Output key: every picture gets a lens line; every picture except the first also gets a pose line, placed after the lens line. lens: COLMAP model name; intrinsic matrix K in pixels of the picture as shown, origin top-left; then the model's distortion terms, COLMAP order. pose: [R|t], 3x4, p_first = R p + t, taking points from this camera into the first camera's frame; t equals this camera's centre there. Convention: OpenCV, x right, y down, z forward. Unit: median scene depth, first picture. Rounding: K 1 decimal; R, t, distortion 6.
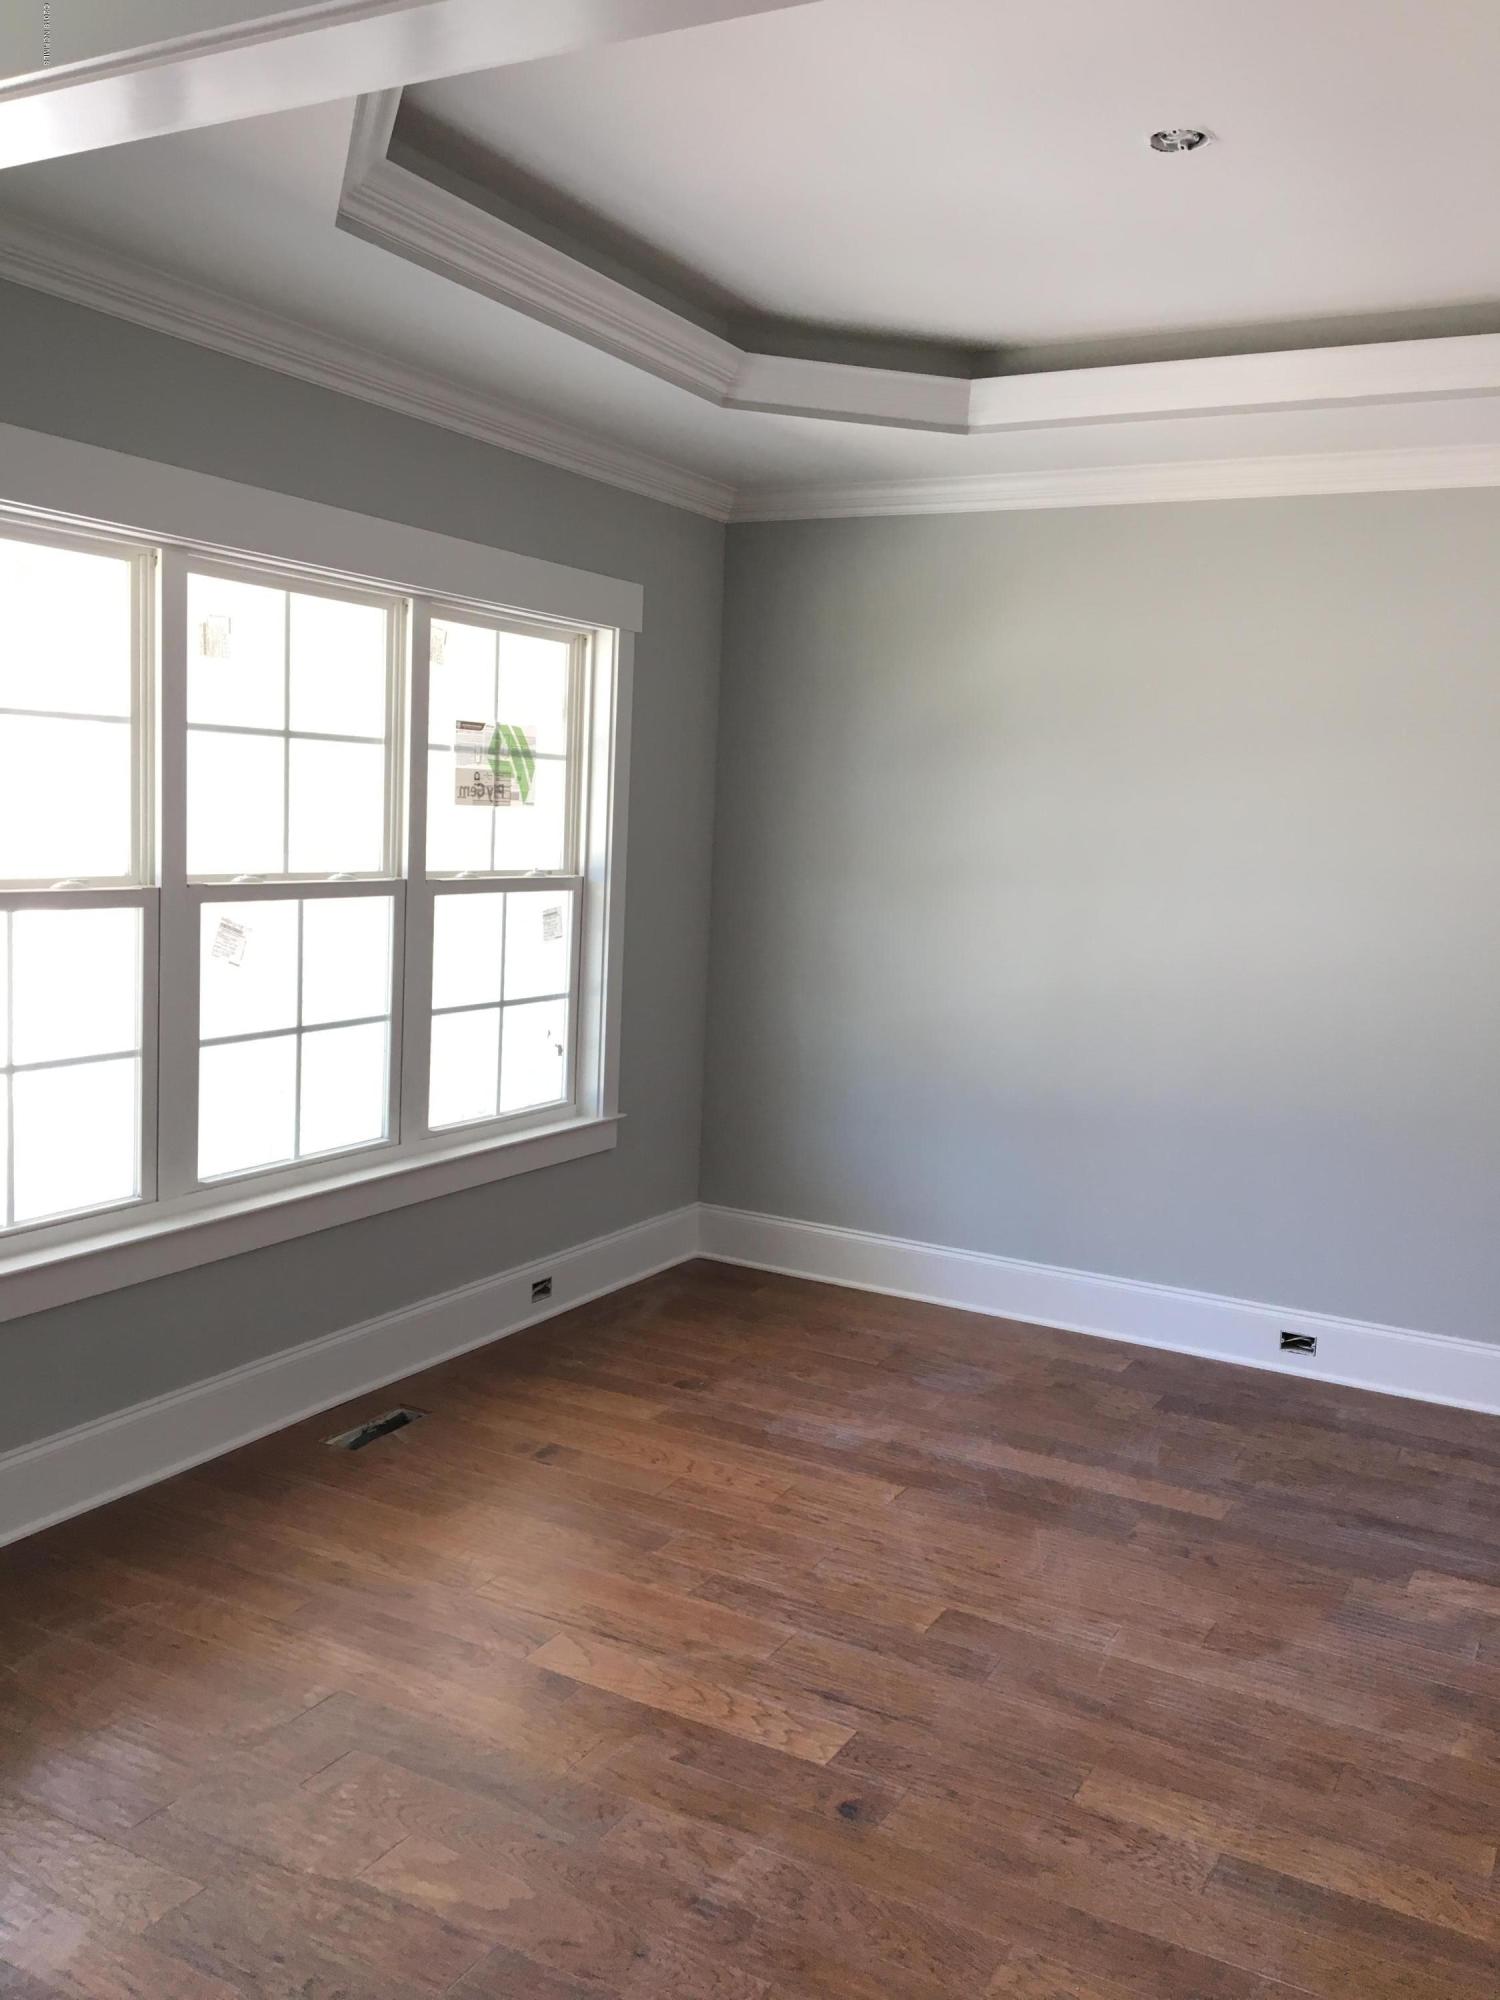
lens RADIAL K [[1693.2, 0, 755.7], [0, 1693.2, 1017.0], [0, 0, 1]] dist [0.073084, -0.107653]
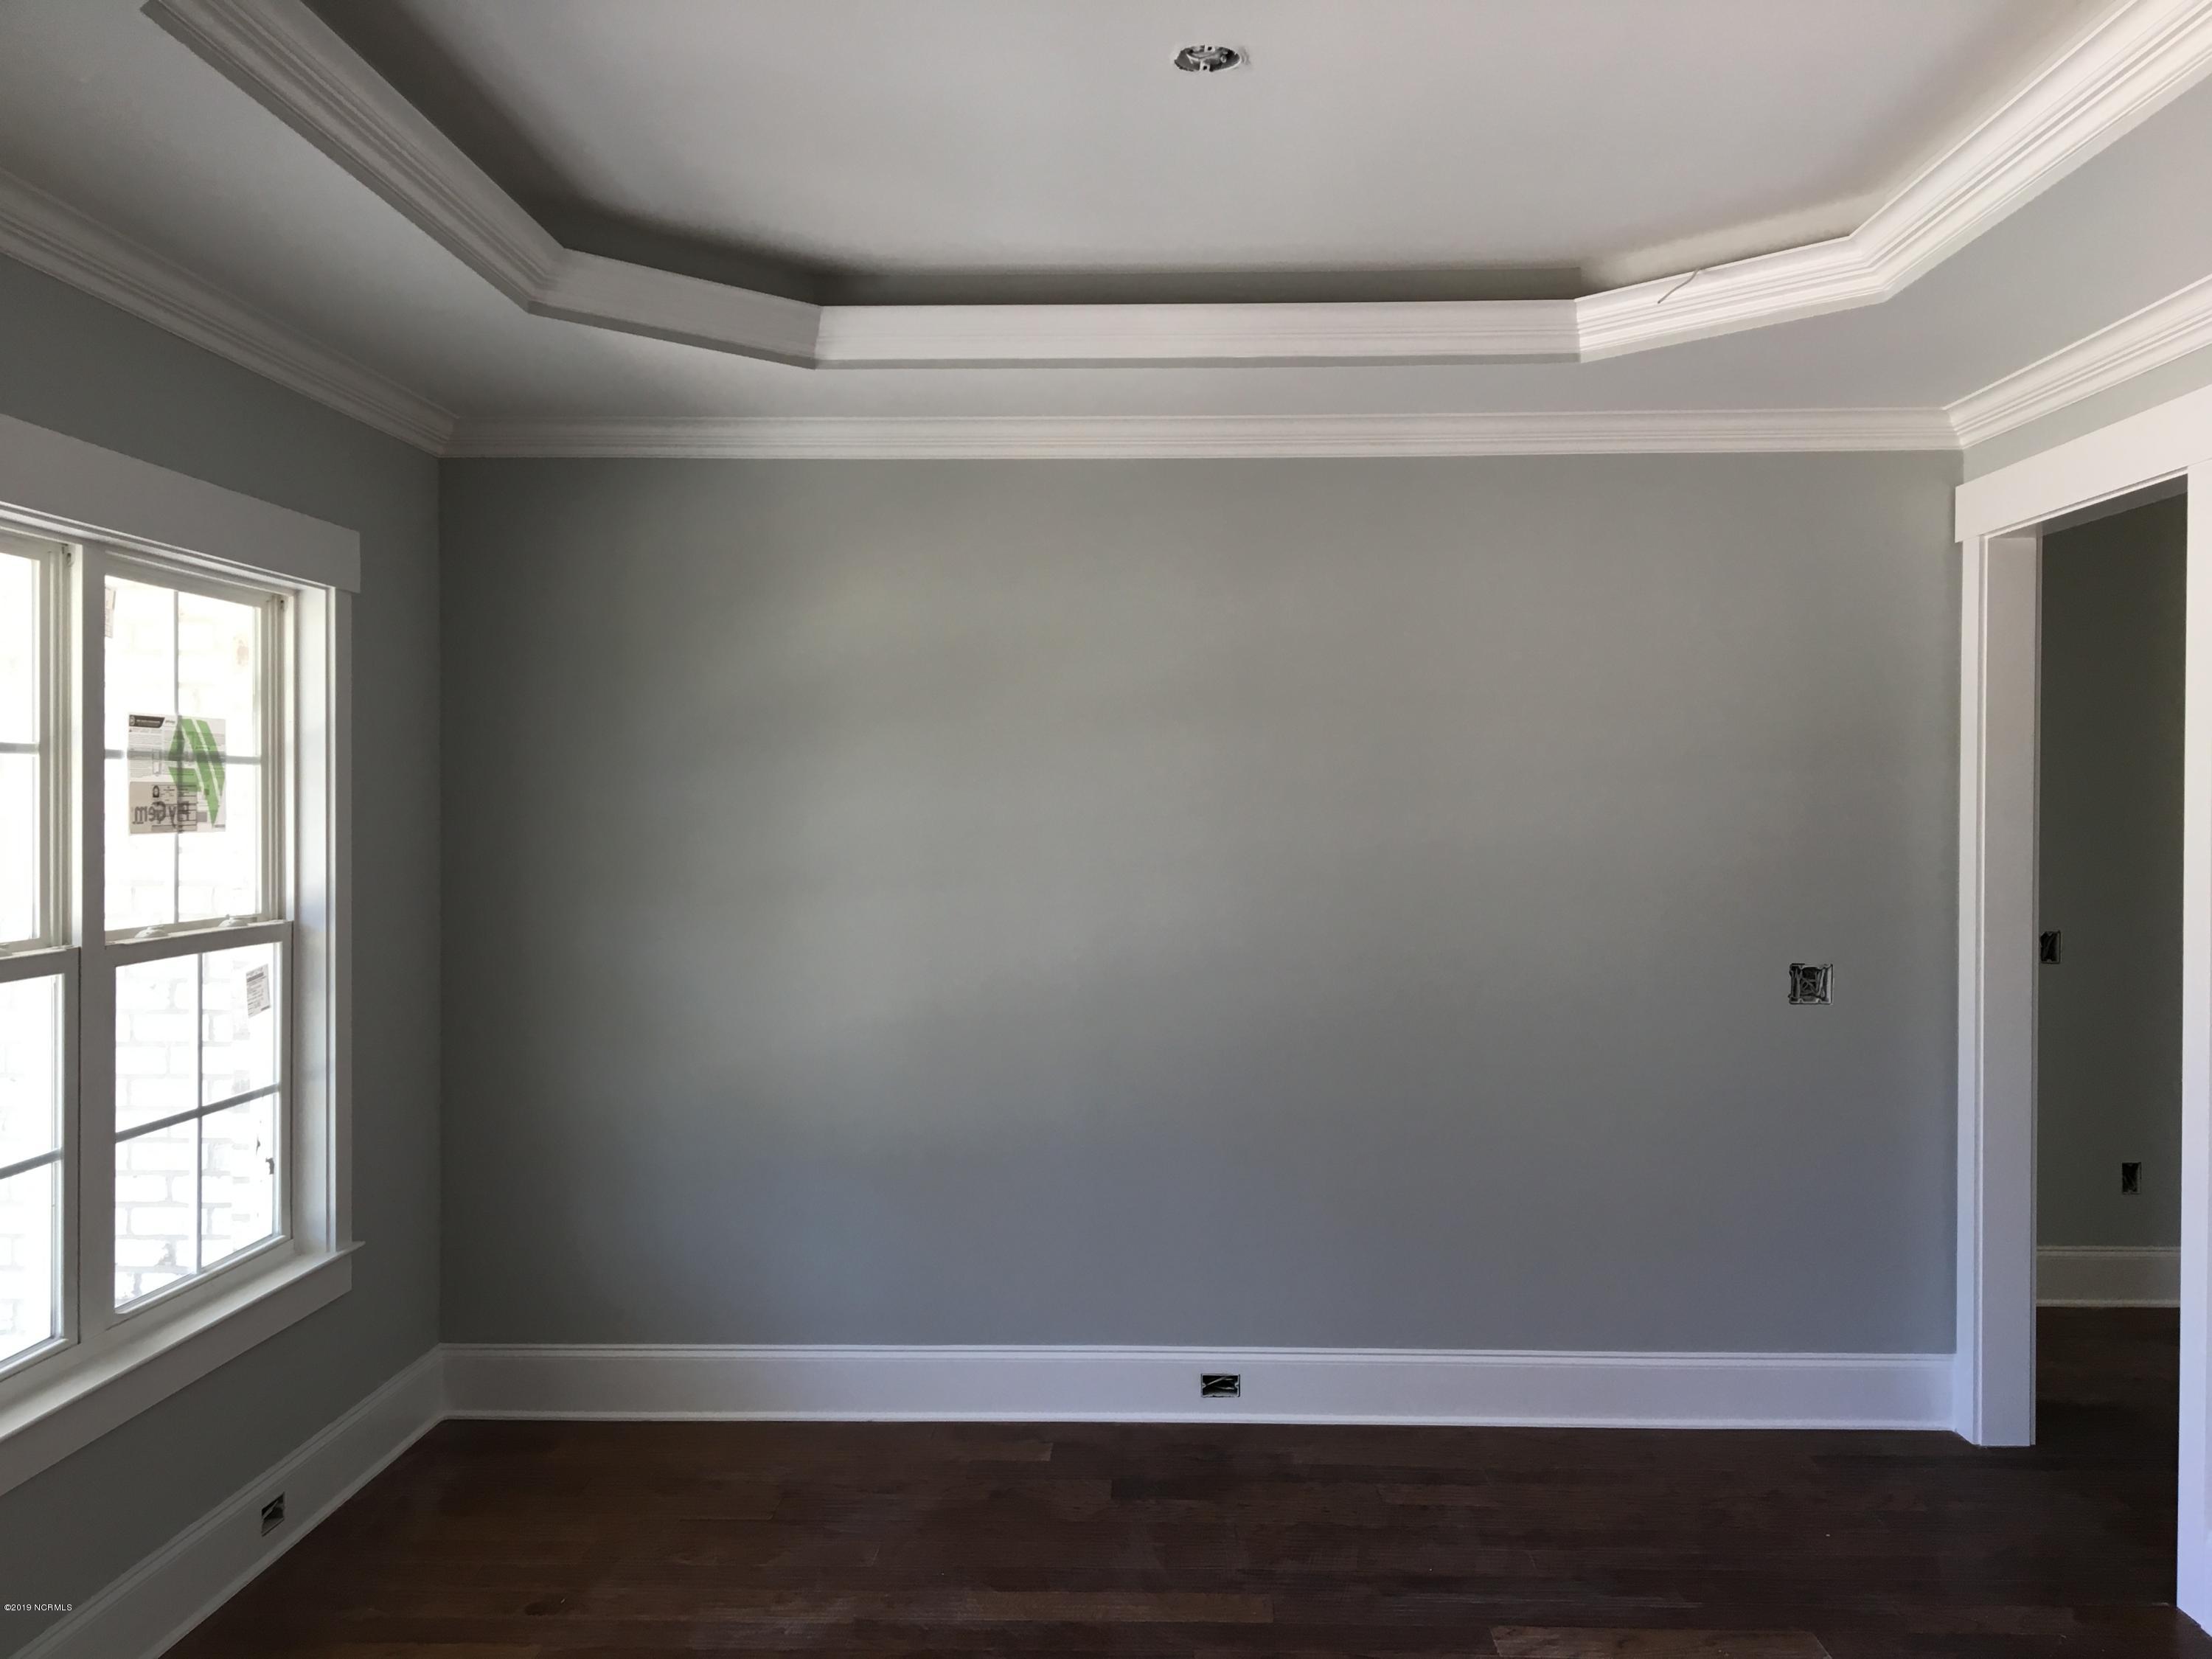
lens RADIAL K [[1872.7, 0, 1117.3], [0, 1872.7, 821.2], [0, 0, 1]] dist [0.073084, -0.107653]
pose [[0.886731, -0.049495, 0.459628, -0.172723], [0.097367, 0.991945, -0.081028, -0.027238], [-0.451915, 0.116602, 0.884408, 0.126749]]
